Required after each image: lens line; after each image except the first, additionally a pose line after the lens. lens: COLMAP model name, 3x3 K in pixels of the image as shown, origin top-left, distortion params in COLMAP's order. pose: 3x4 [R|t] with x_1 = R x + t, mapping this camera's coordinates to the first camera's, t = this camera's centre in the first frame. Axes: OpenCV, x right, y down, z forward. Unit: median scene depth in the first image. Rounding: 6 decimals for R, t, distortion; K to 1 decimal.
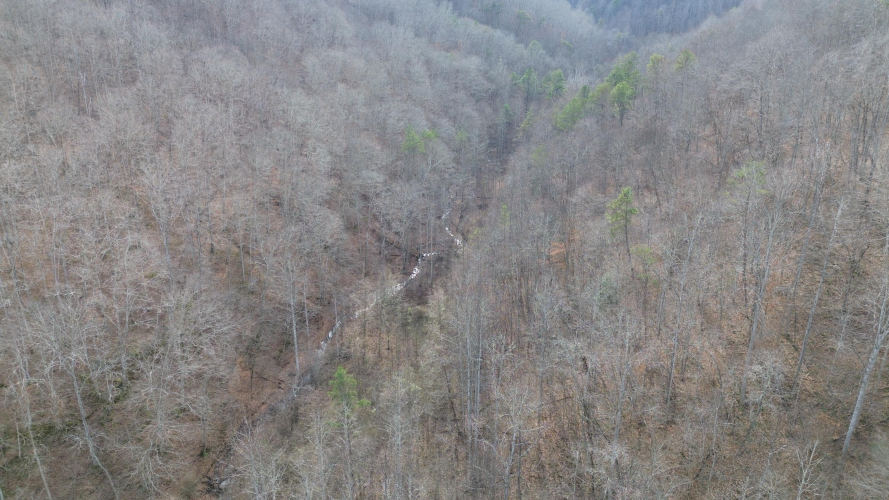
lens RADIAL K [[625.6, 0, 442.2], [0, 625.6, 249.7], [0, 0, 1]] dist [0.087005, -0.084141]
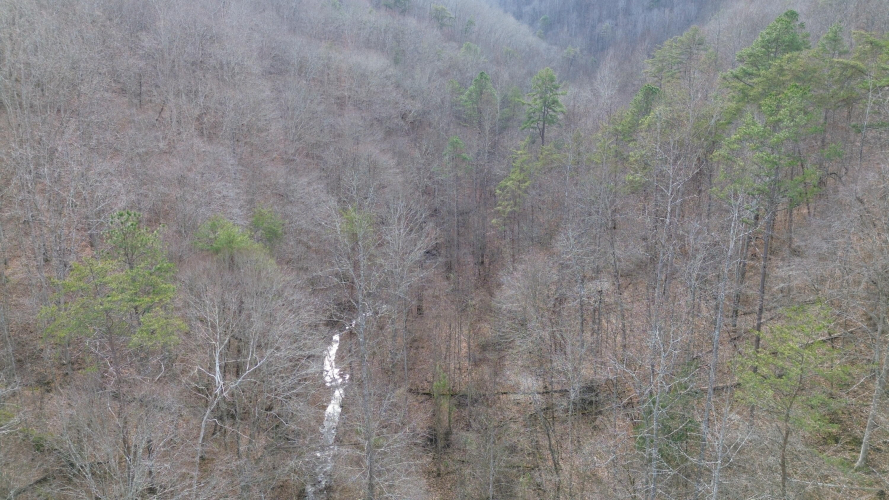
lens RADIAL K [[625.6, 0, 442.2], [0, 625.6, 249.7], [0, 0, 1]] dist [0.087005, -0.084141]
pose [[0.986630, -0.058902, 0.151958, 0.020113], [0.070228, 0.995052, -0.070276, -0.118322], [-0.147067, 0.080008, 0.985885, 0.556471]]
